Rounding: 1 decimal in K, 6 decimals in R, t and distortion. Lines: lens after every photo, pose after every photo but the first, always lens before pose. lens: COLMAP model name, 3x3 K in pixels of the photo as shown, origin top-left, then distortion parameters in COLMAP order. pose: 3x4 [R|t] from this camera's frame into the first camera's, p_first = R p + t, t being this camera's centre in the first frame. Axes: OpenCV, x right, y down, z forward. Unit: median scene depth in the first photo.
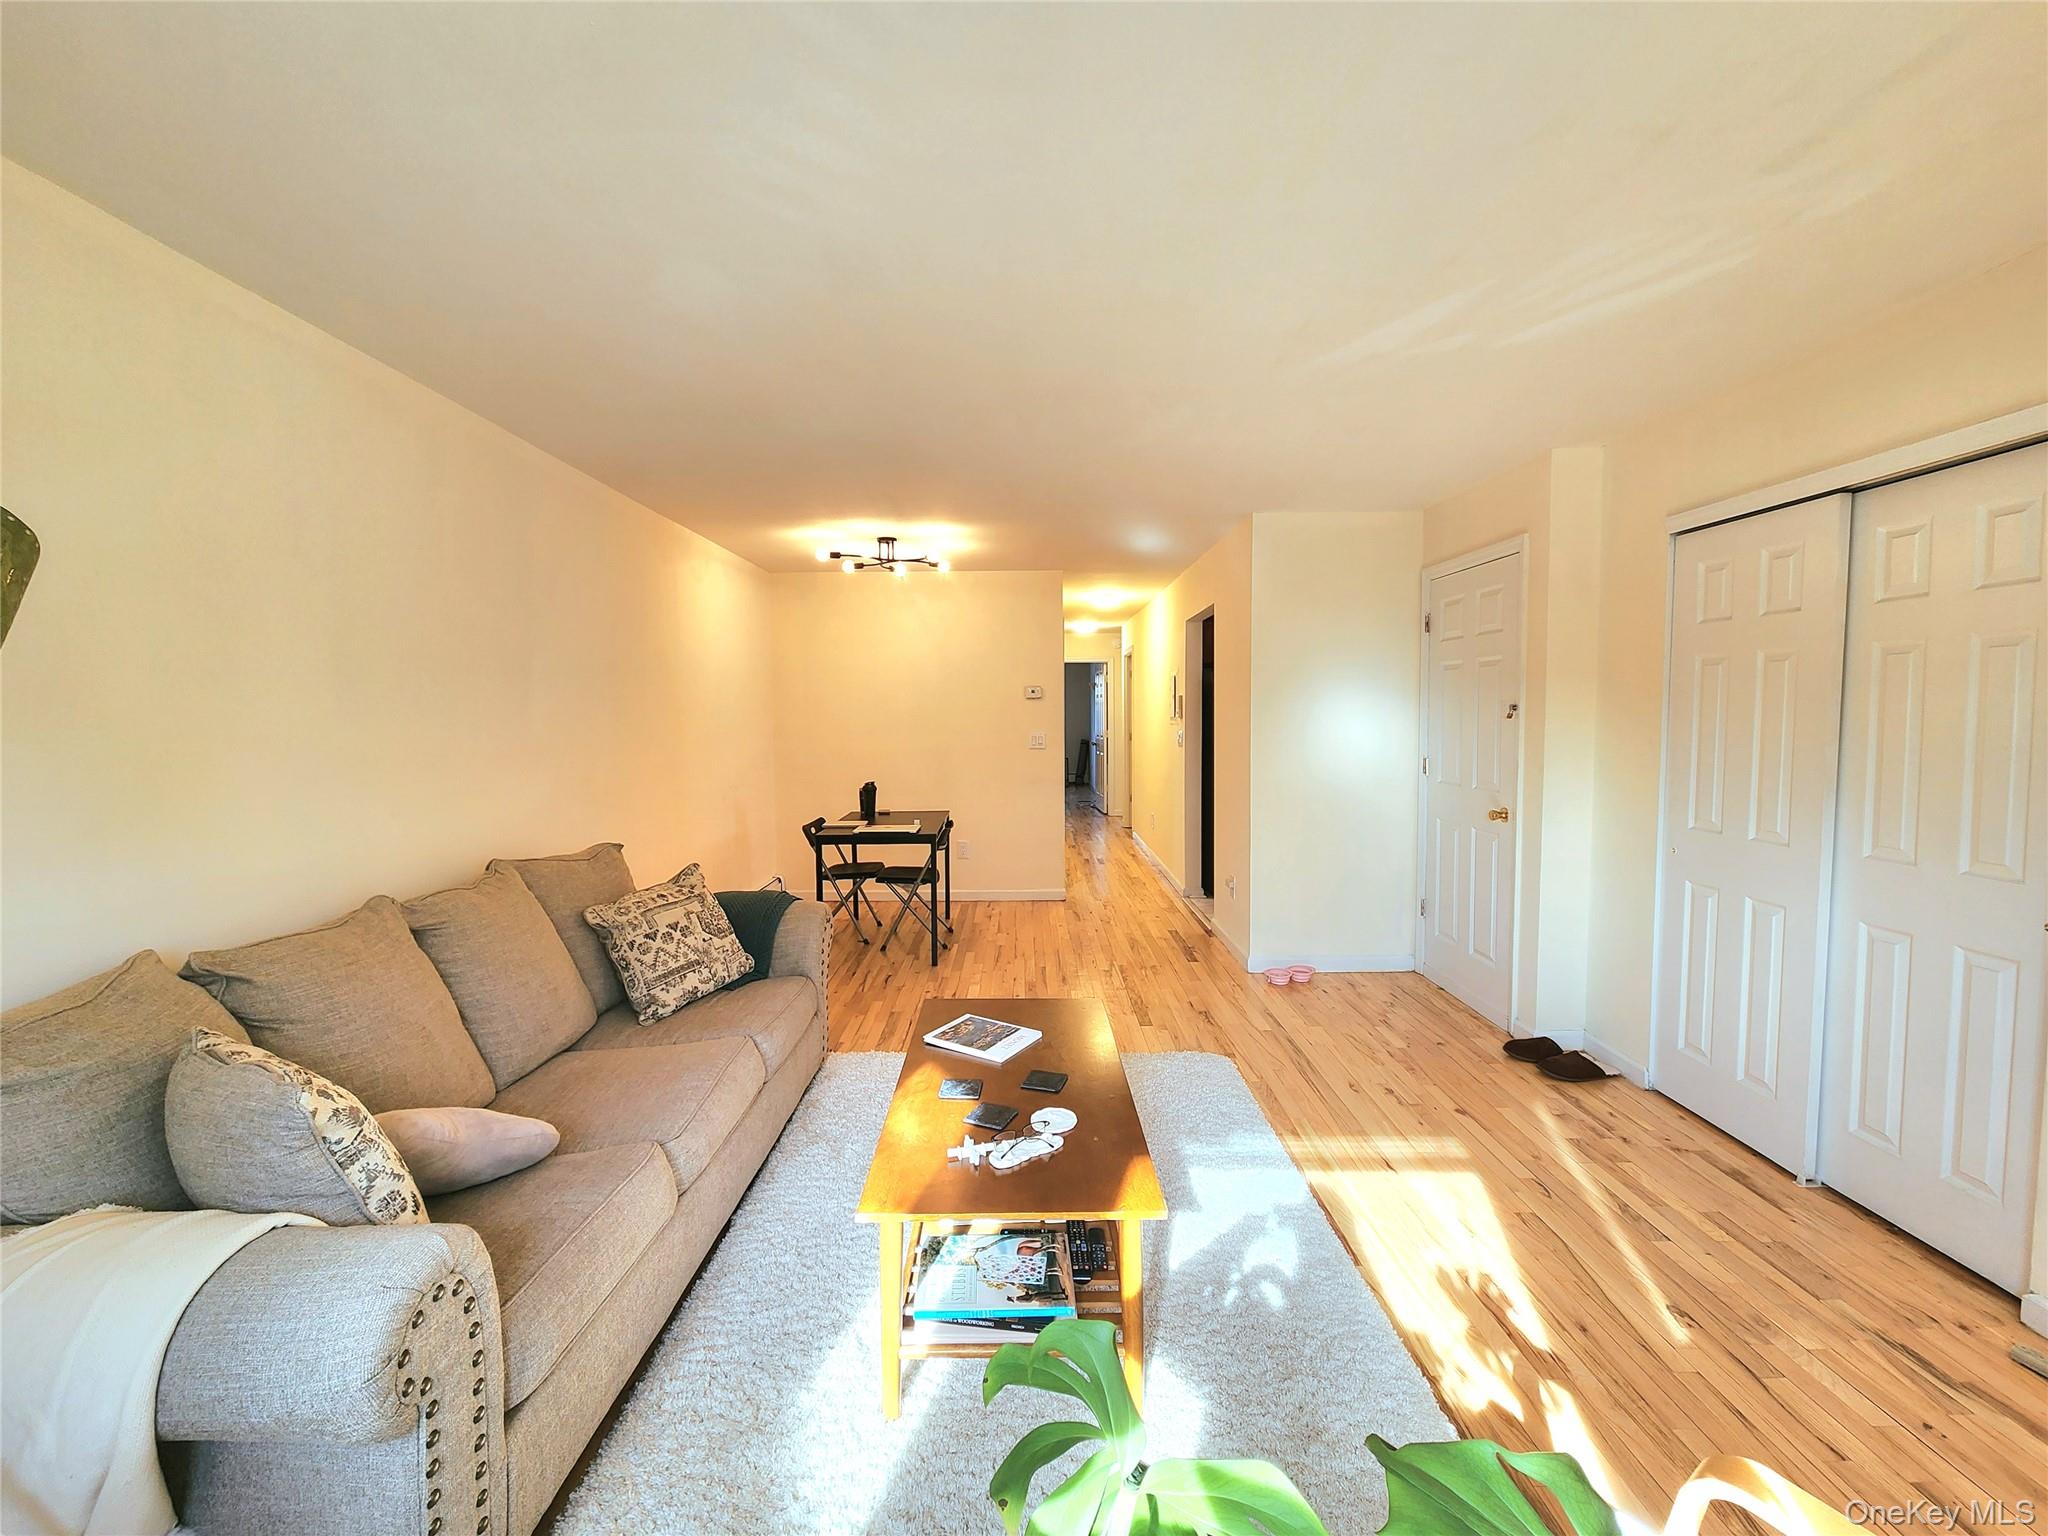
lens RADIAL K [[835.1, 0, 1010.8], [0, 835.1, 754.9], [0, 0, 1]] dist [0.001053, -0.000663]
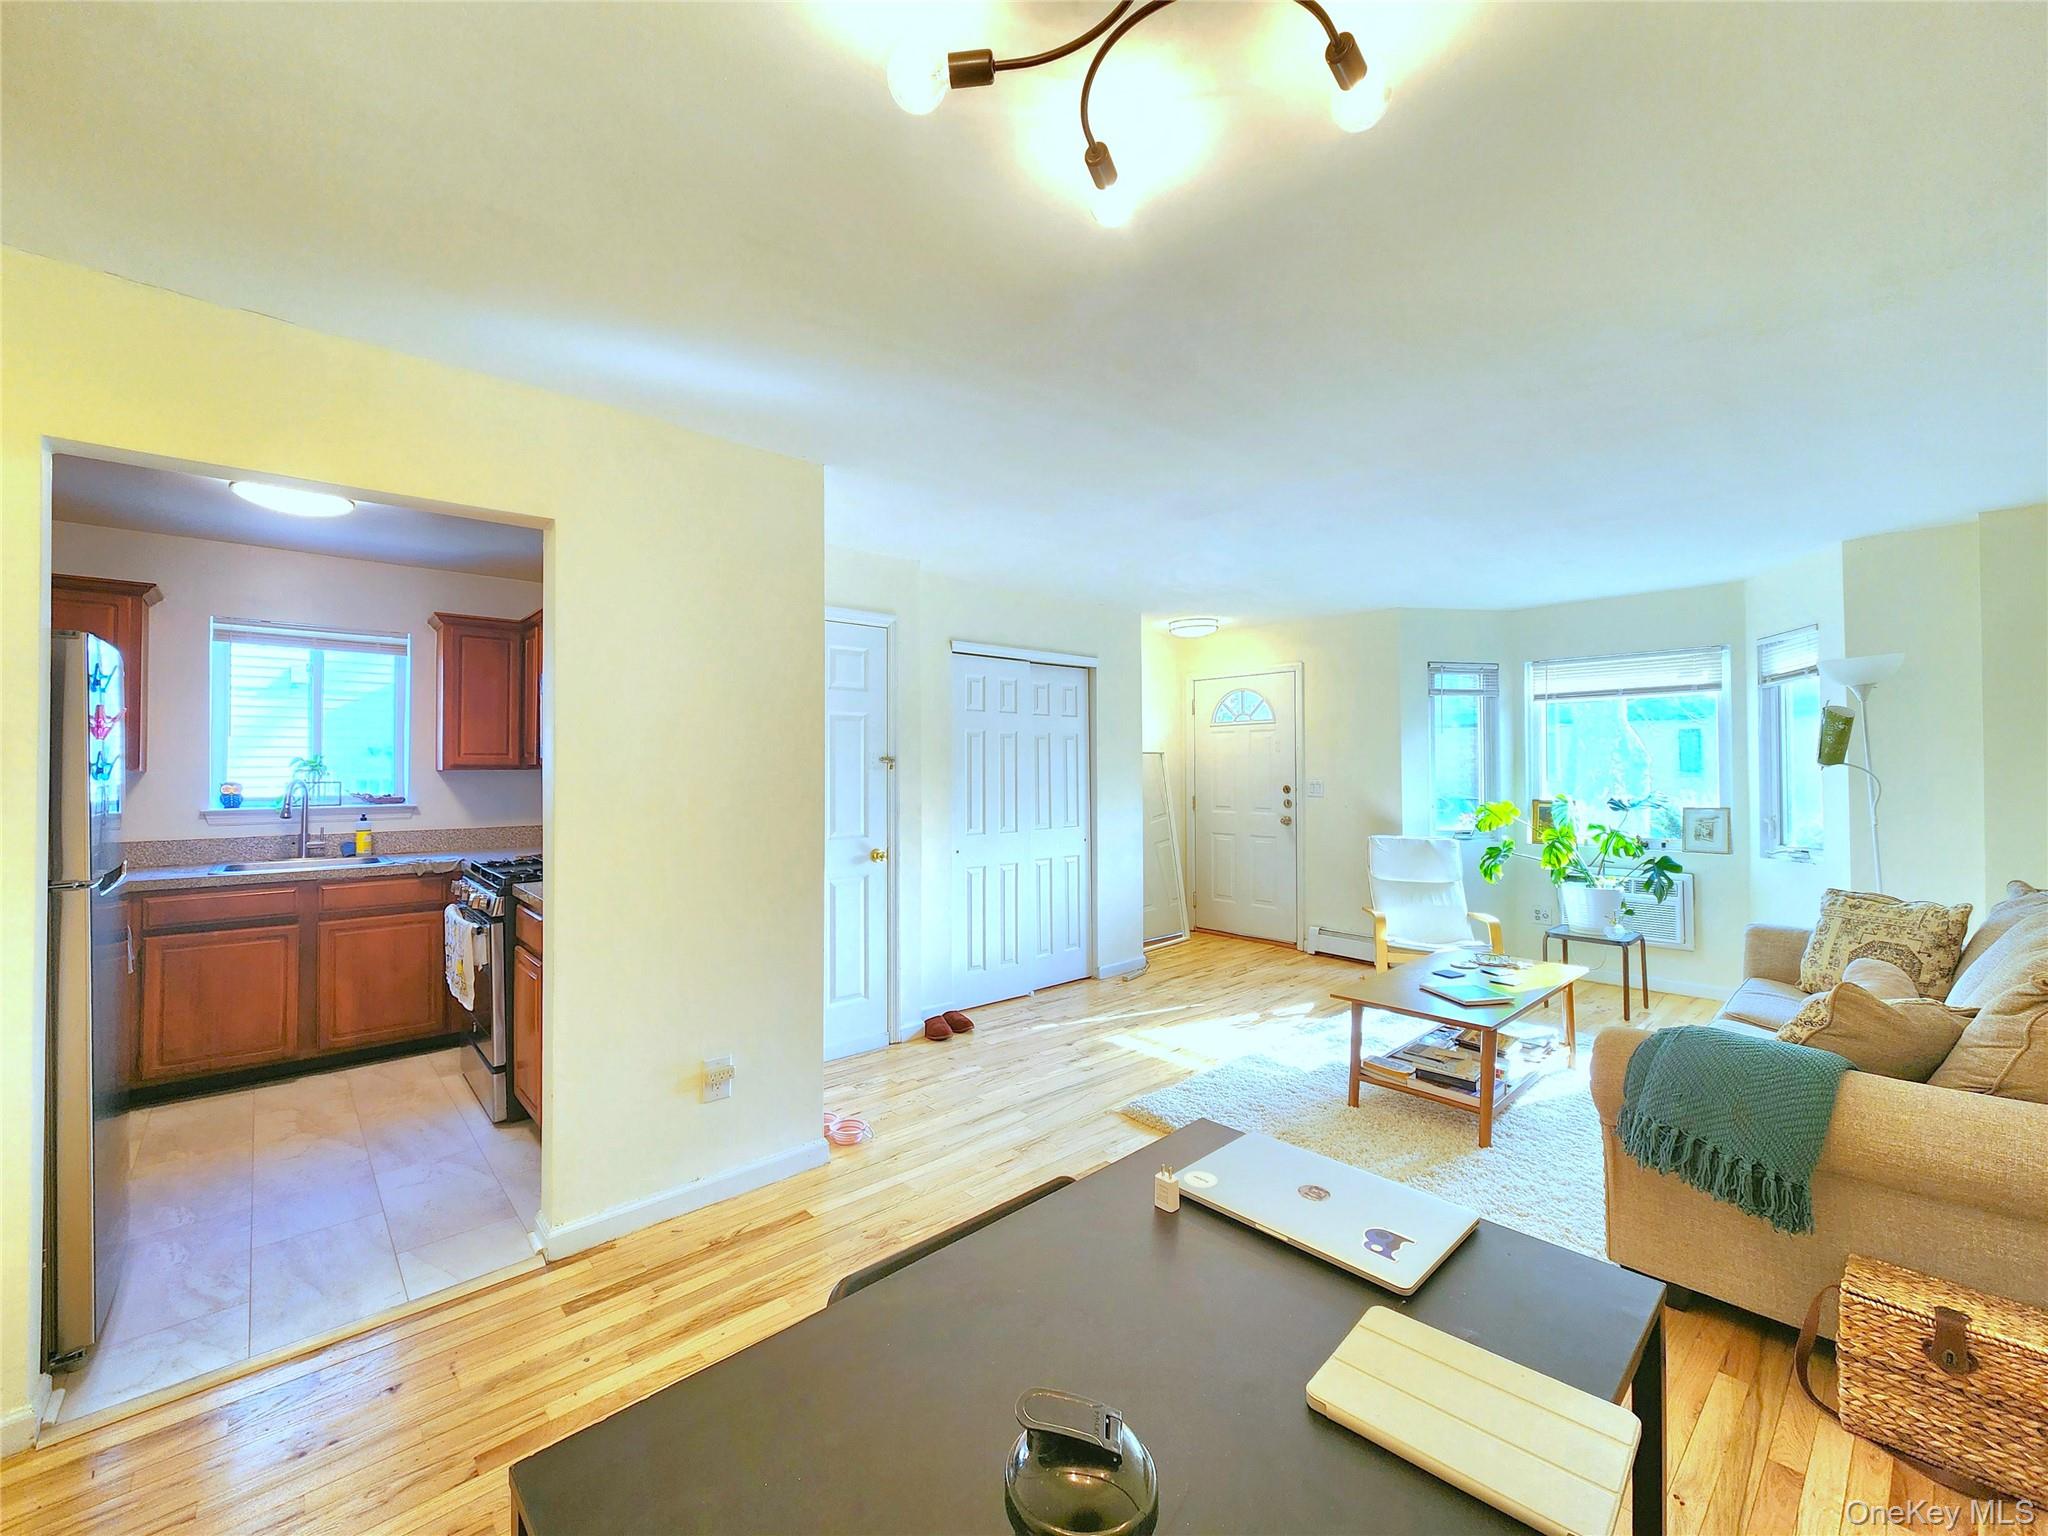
lens RADIAL K [[833.9, 0, 1011.4], [0, 833.9, 755.5], [0, 0, 1]] dist [0.008396, -0.005889]
pose [[-0.672997, 0.020902, 0.739350, -0.463541], [0.048283, 0.998710, 0.015716, -0.090069], [-0.738067, 0.046275, -0.673138, 2.059559]]
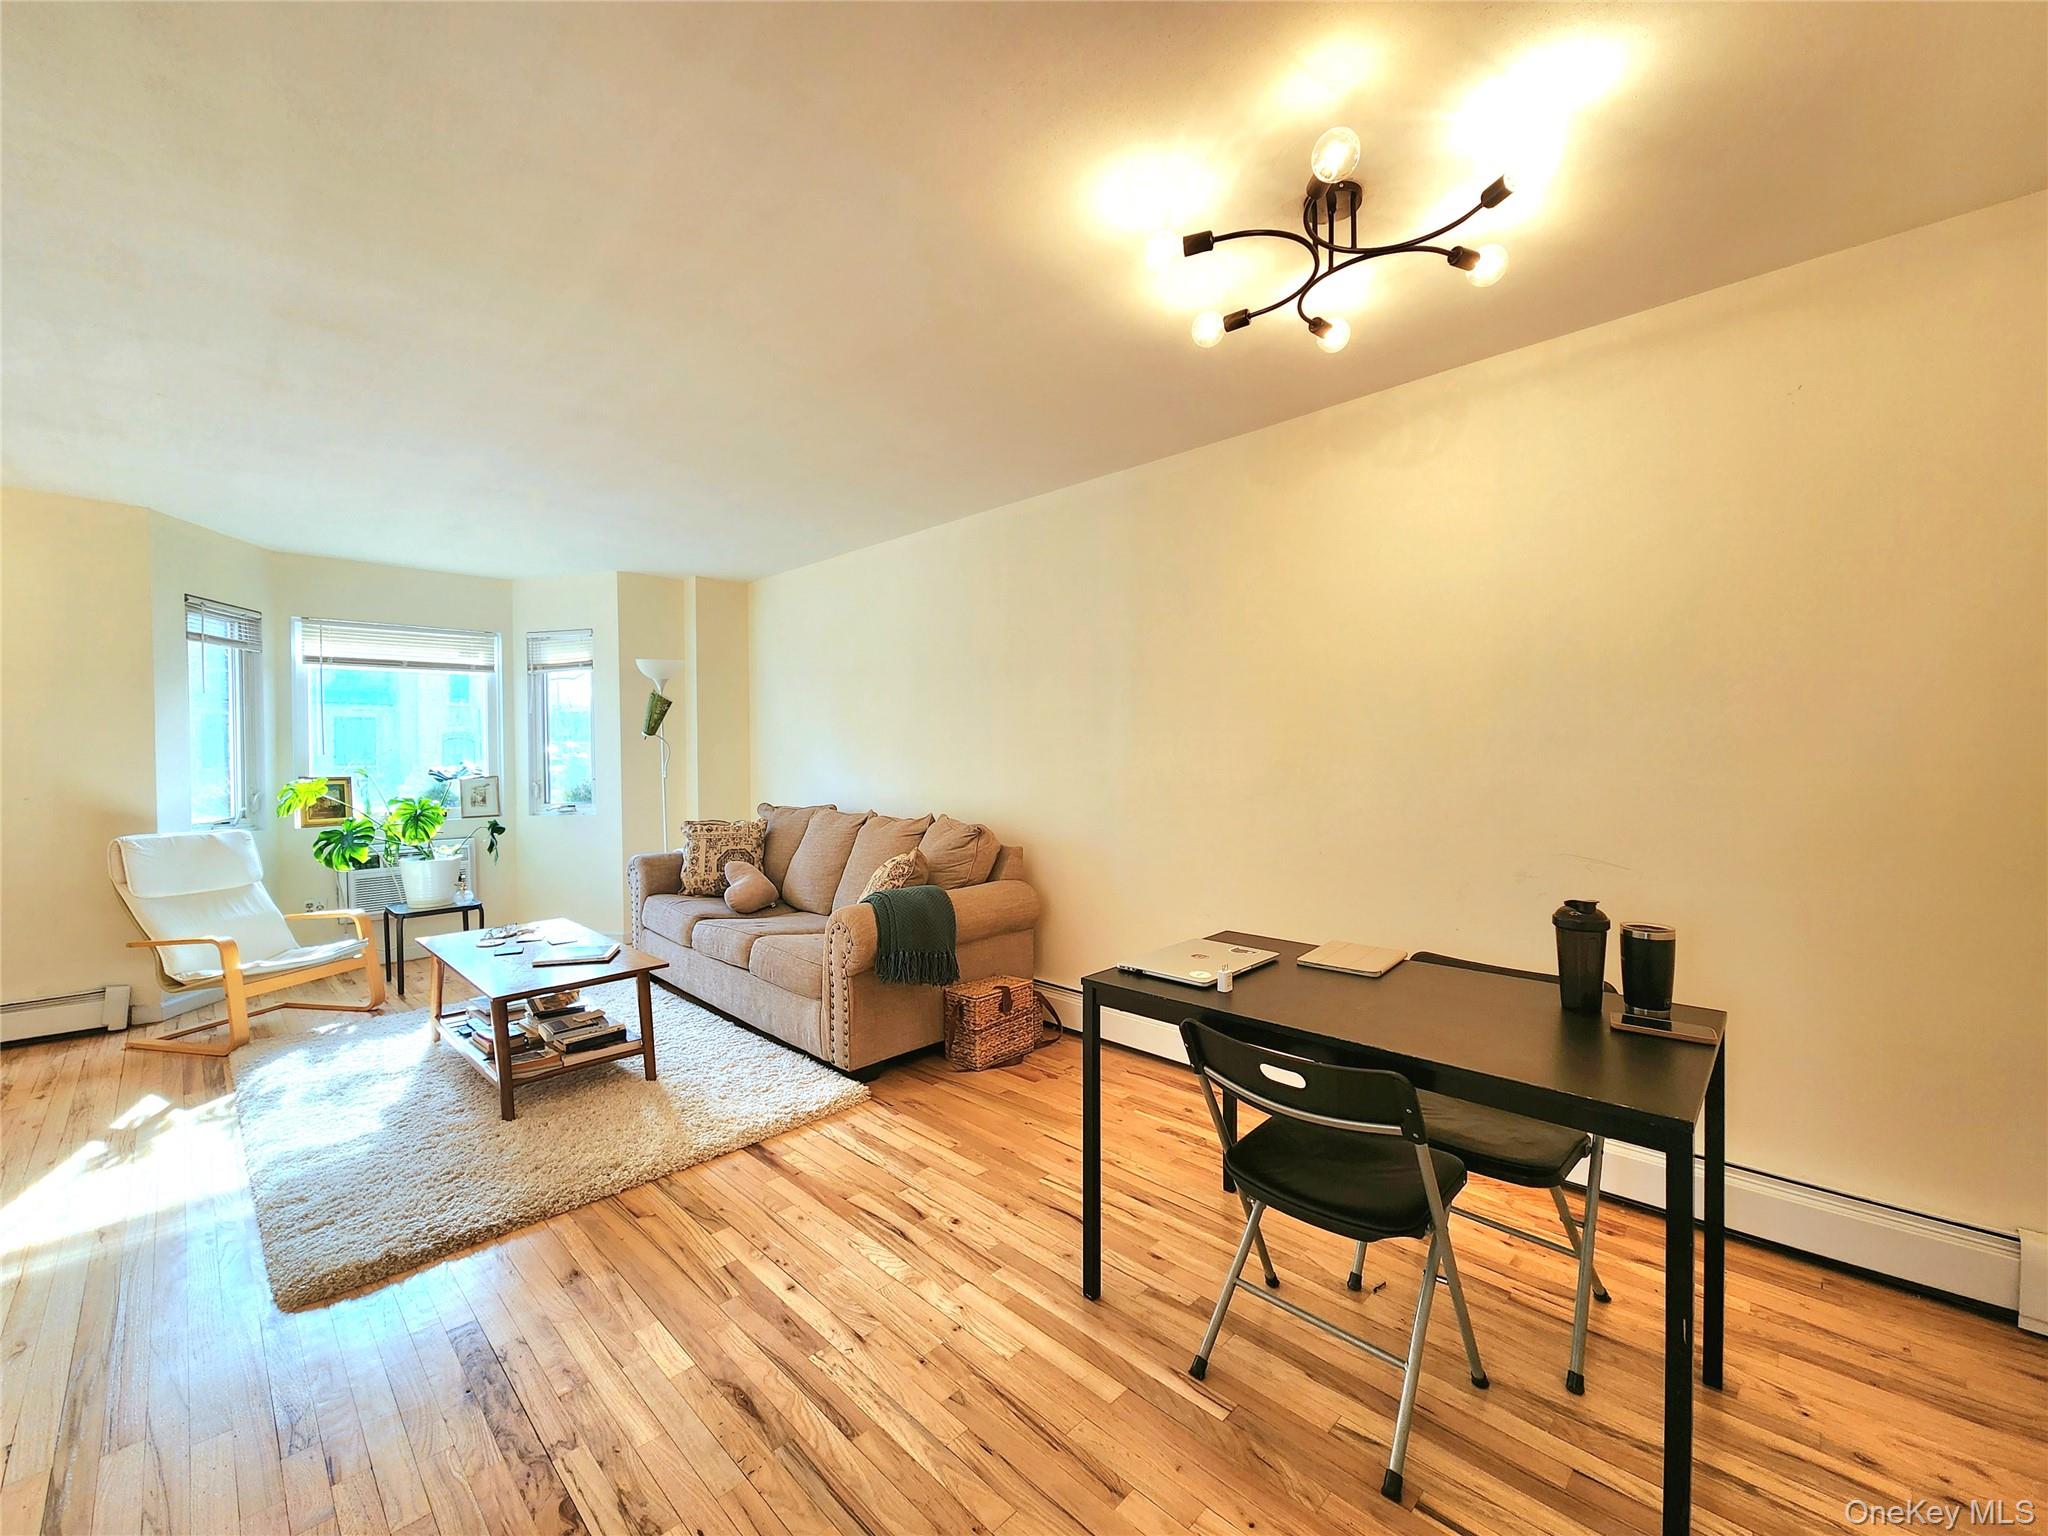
lens RADIAL K [[835.1, 0, 1010.8], [0, 835.1, 754.9], [0, 0, 1]] dist [0.001053, -0.000663]
pose [[-0.698360, 0.018454, -0.715509, 0.370370], [-0.023424, 0.998543, 0.048617, -0.057643], [0.715363, 0.050712, -0.696910, 2.044469]]
